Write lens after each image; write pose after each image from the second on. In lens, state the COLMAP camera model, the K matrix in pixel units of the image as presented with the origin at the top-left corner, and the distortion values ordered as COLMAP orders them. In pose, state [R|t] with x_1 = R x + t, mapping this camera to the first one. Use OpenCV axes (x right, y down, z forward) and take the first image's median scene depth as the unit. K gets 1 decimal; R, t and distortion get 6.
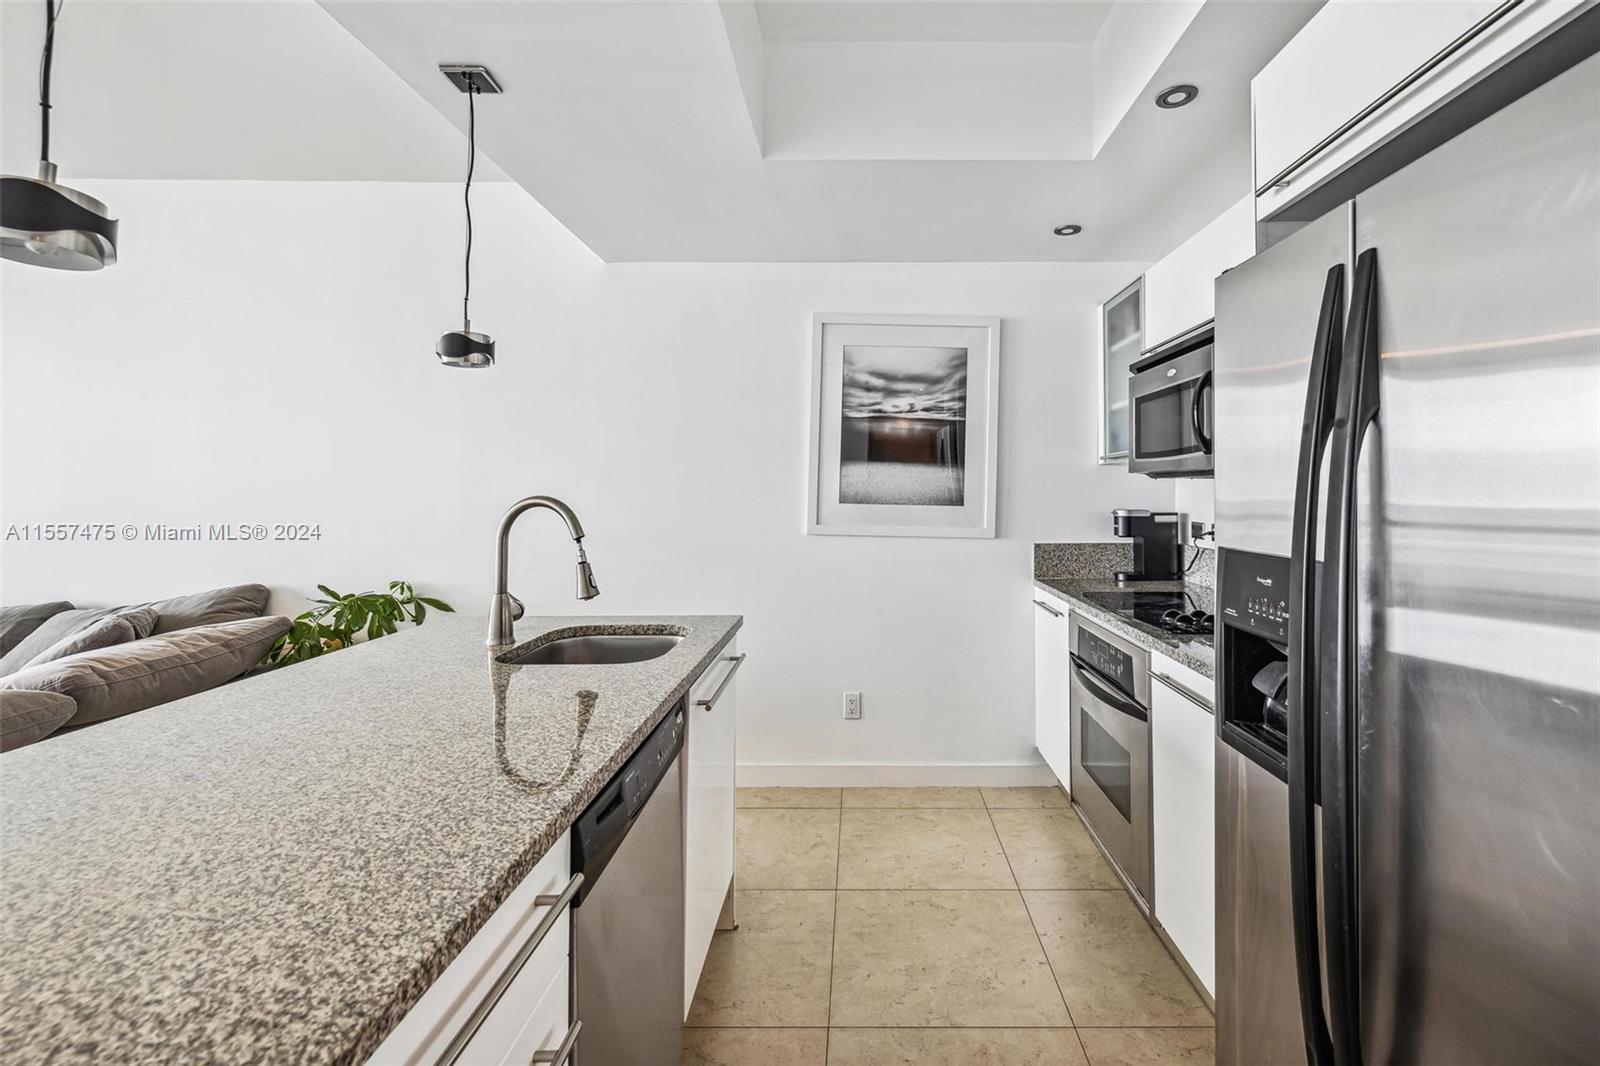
lens RADIAL K [[688.0, 0, 838.9], [0, 688.0, 466.3], [0, 0, 1]] dist [0.000611, 0.000800]
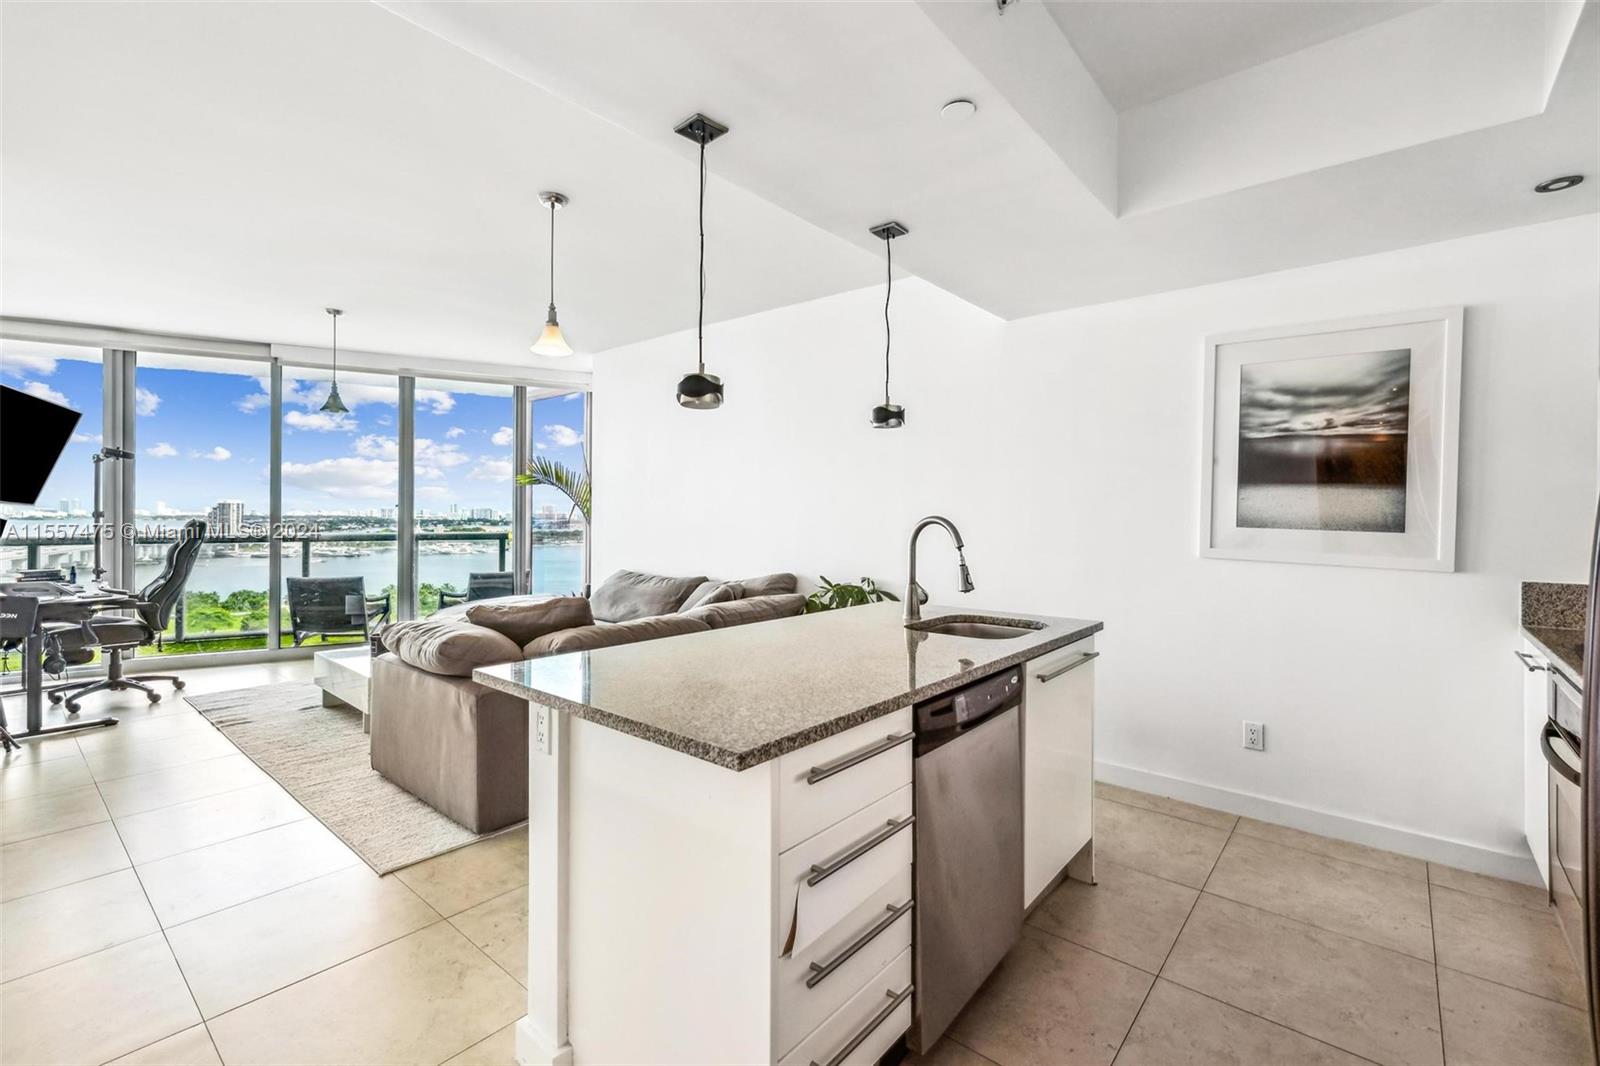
lens RADIAL K [[688.0, 0, 791.4], [0, 688.0, 487.9], [0, 0, 1]] dist [0.000611, 0.000800]
pose [[0.756766, -0.018536, -0.653424, 0.181304], [0.017124, 0.999817, -0.008530, -0.005323], [0.653462, -0.004735, 0.756944, -0.173091]]
